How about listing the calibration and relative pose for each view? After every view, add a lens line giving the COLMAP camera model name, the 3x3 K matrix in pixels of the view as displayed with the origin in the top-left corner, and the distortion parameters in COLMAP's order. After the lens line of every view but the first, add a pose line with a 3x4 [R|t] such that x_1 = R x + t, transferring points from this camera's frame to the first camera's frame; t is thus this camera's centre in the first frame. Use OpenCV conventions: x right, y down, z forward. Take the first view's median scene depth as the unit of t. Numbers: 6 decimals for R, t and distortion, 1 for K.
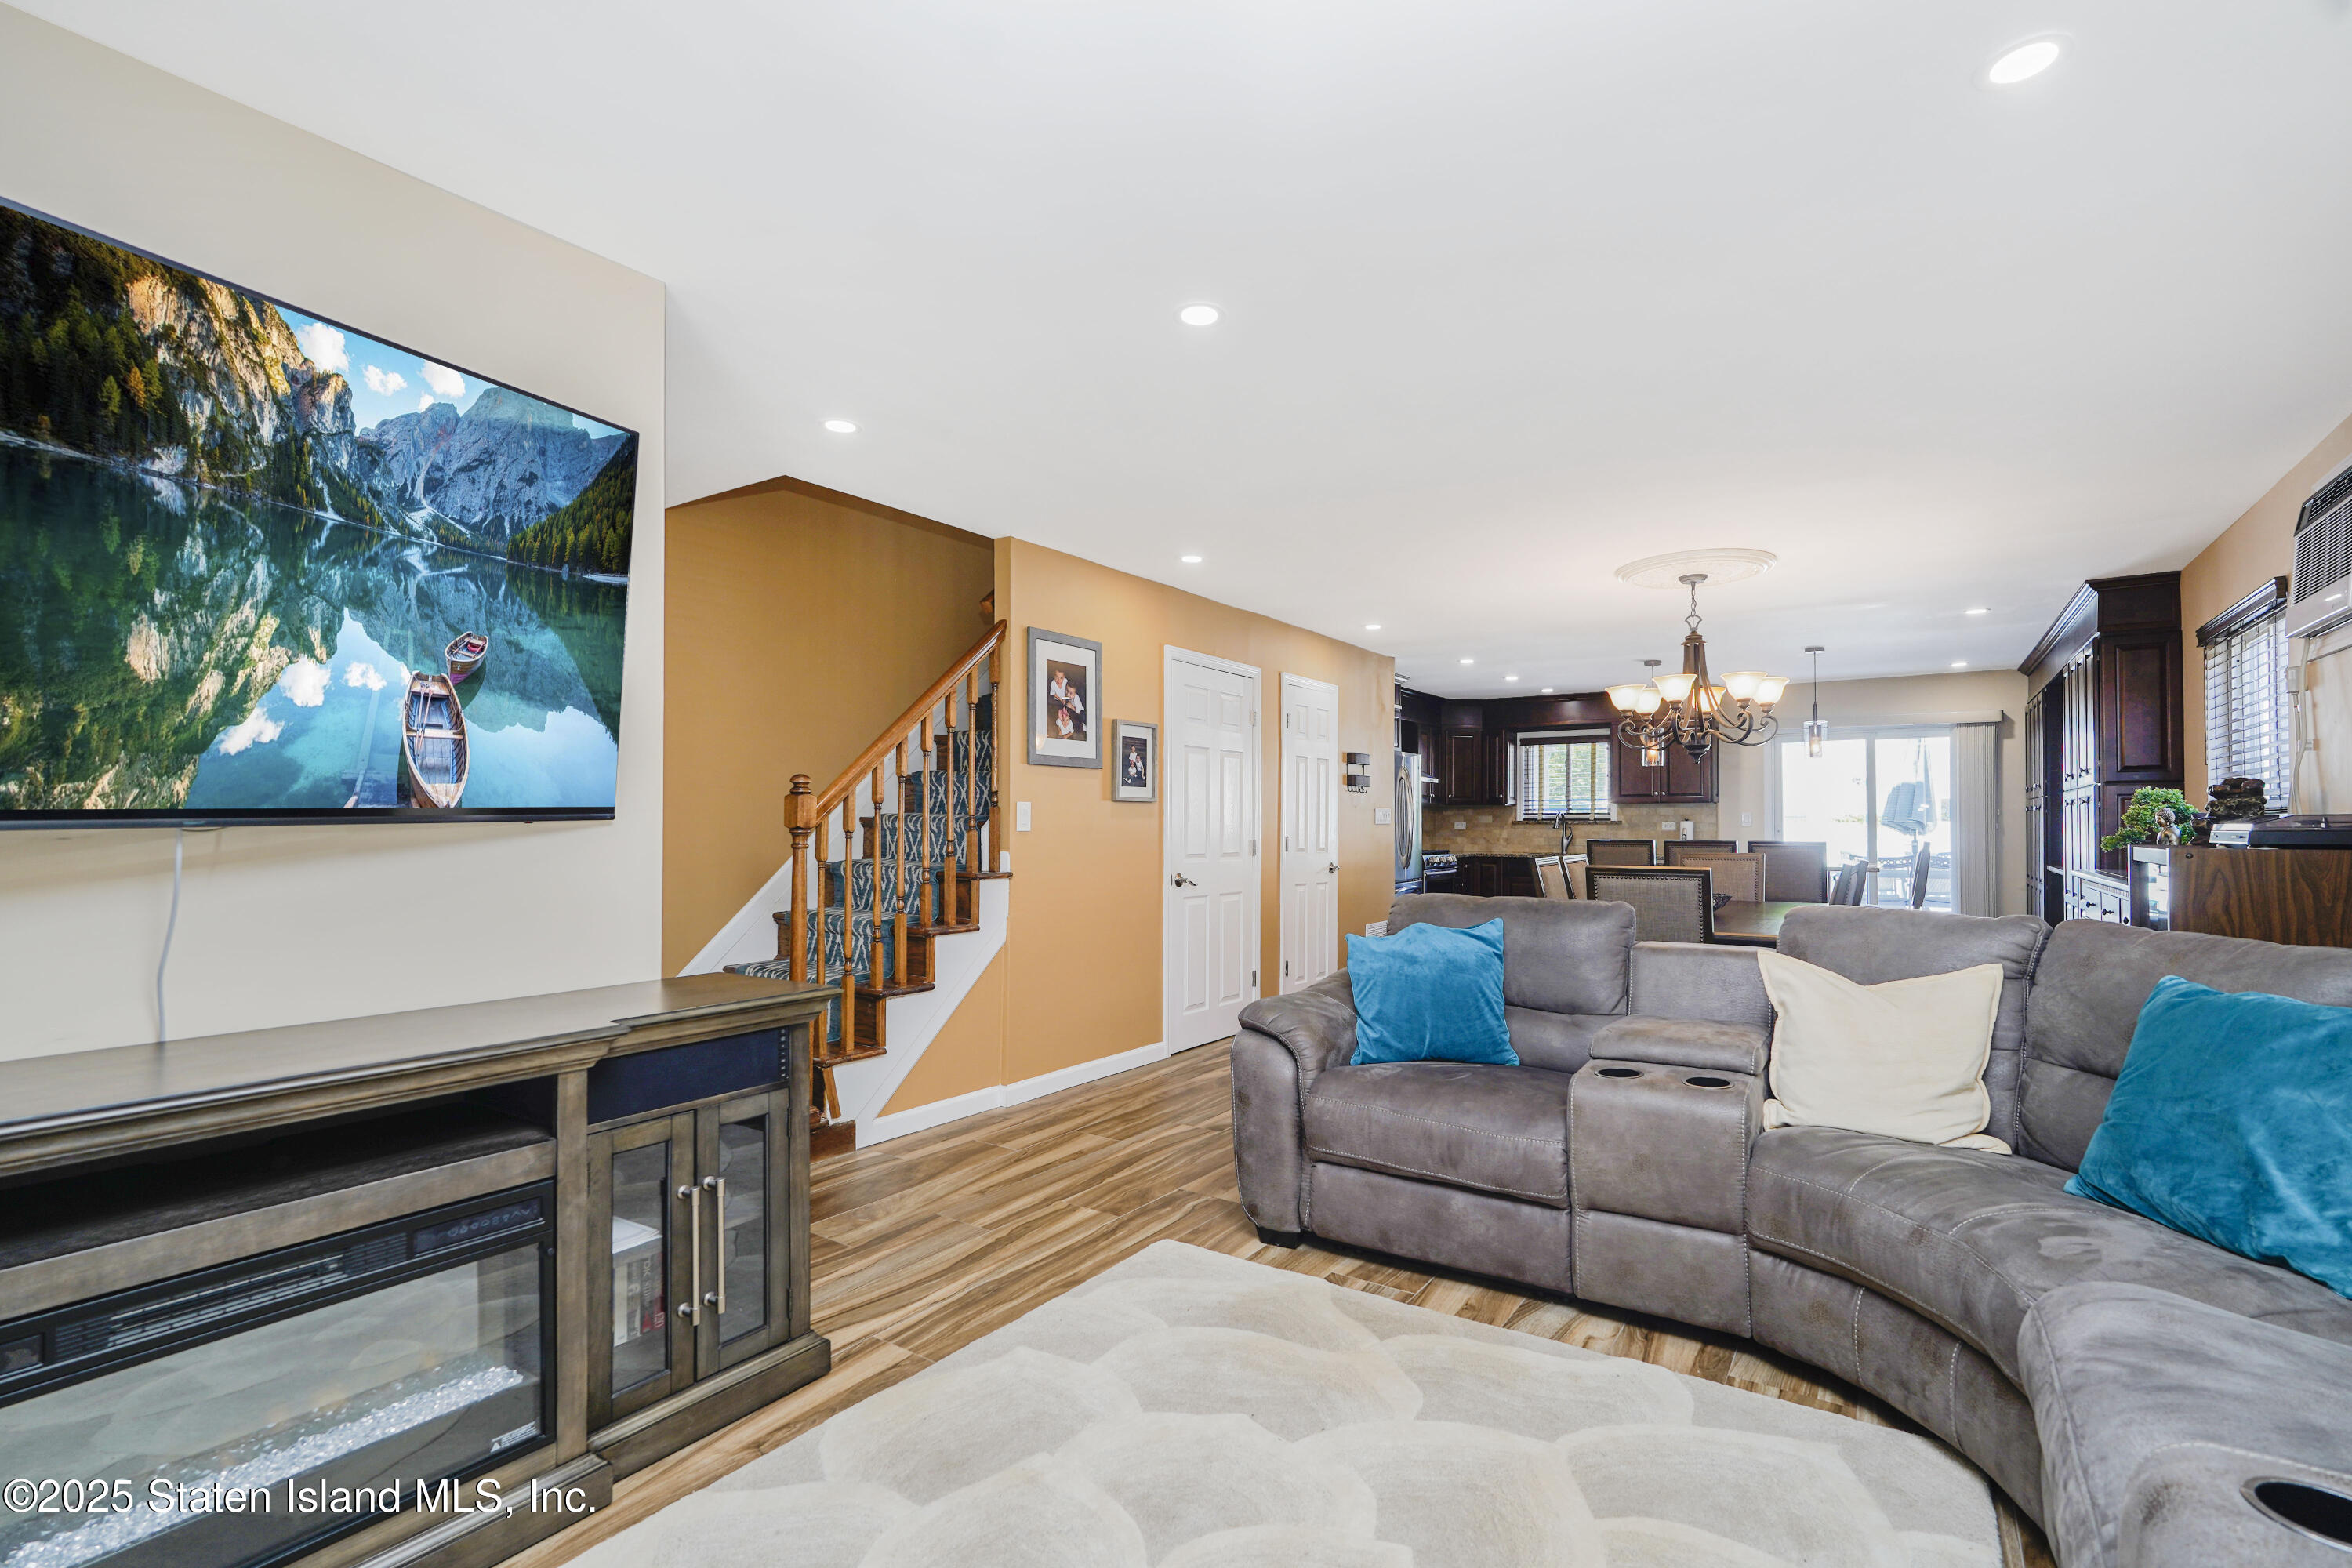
lens RADIAL K [[1063.2, 0, 1195.3], [0, 1063.2, 794.3], [0, 0, 1]] dist [-0.014230, 0.011437]
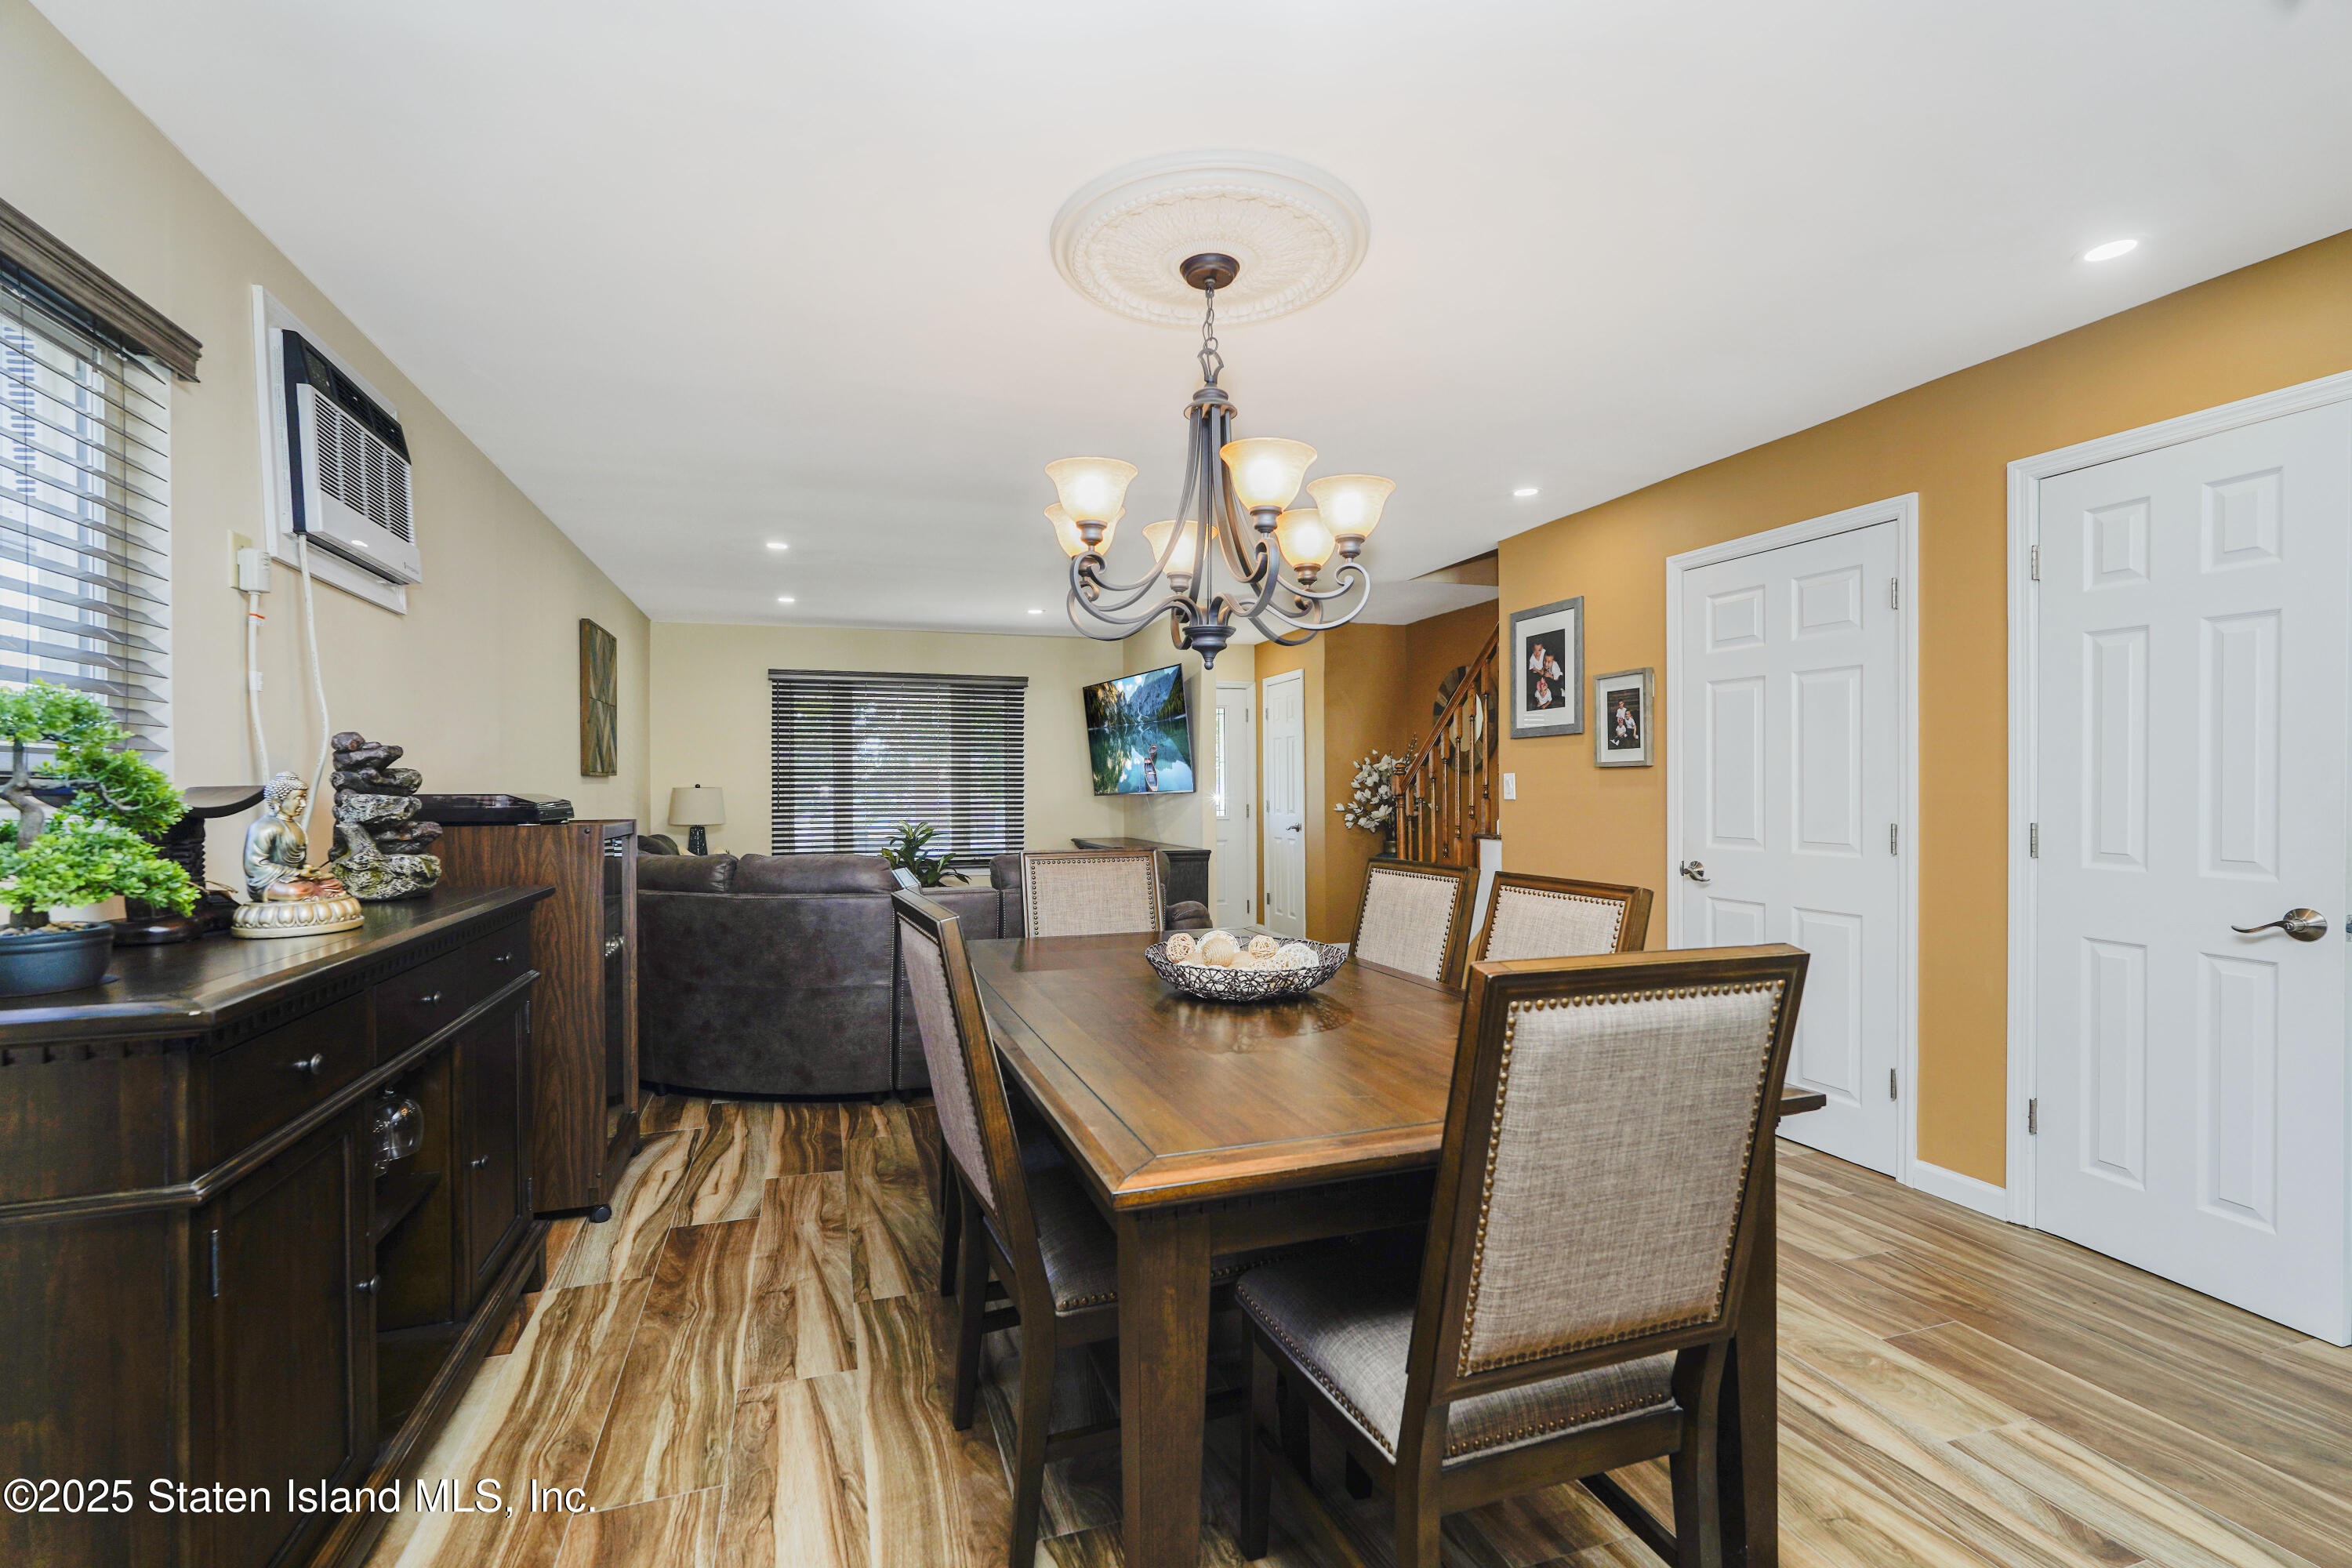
lens RADIAL K [[1063.2, 0, 1195.3], [0, 1063.2, 794.3], [0, 0, 1]] dist [-0.014230, 0.011437]
pose [[-0.586172, 0.008324, -0.810144, 0.889826], [0.026810, 0.999599, -0.009127, 0.029423], [0.809743, -0.027070, -0.586160, 1.319097]]
